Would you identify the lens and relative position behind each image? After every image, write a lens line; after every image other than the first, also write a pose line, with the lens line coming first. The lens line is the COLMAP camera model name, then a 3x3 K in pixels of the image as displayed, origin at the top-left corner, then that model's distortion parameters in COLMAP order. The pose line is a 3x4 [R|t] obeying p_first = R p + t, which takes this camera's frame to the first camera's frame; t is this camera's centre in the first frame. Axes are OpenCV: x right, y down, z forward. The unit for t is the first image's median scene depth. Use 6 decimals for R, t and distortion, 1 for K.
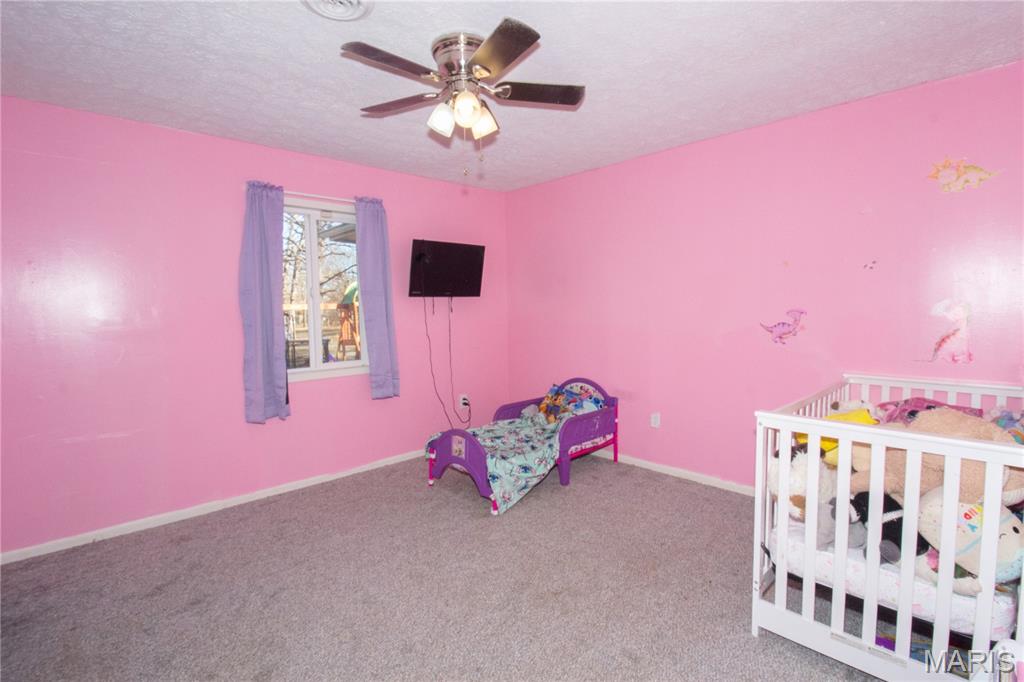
lens RADIAL K [[475.7, 0, 510.8], [0, 475.7, 344.4], [0, 0, 1]] dist [-0.008822, -0.006507]
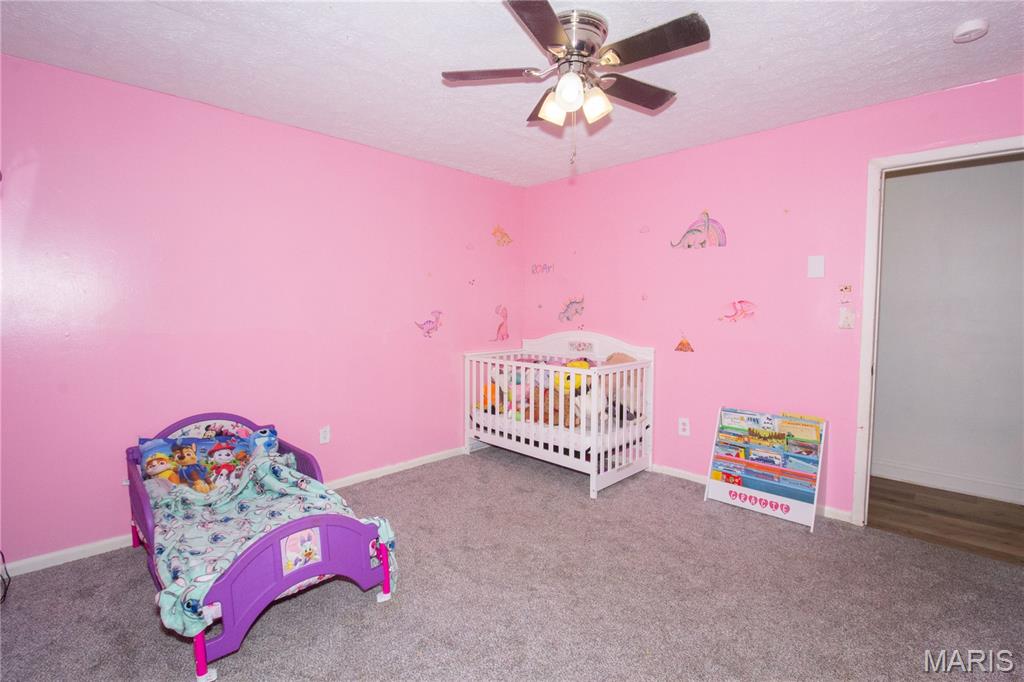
lens RADIAL K [[475.7, 0, 513.2], [0, 475.7, 336.7], [0, 0, 1]] dist [-0.008822, -0.006507]
pose [[-0.026998, -0.046774, 0.998541, -0.669438], [0.079796, 0.995616, 0.048795, -0.044043], [-0.996446, 0.080997, -0.023147, 0.746357]]
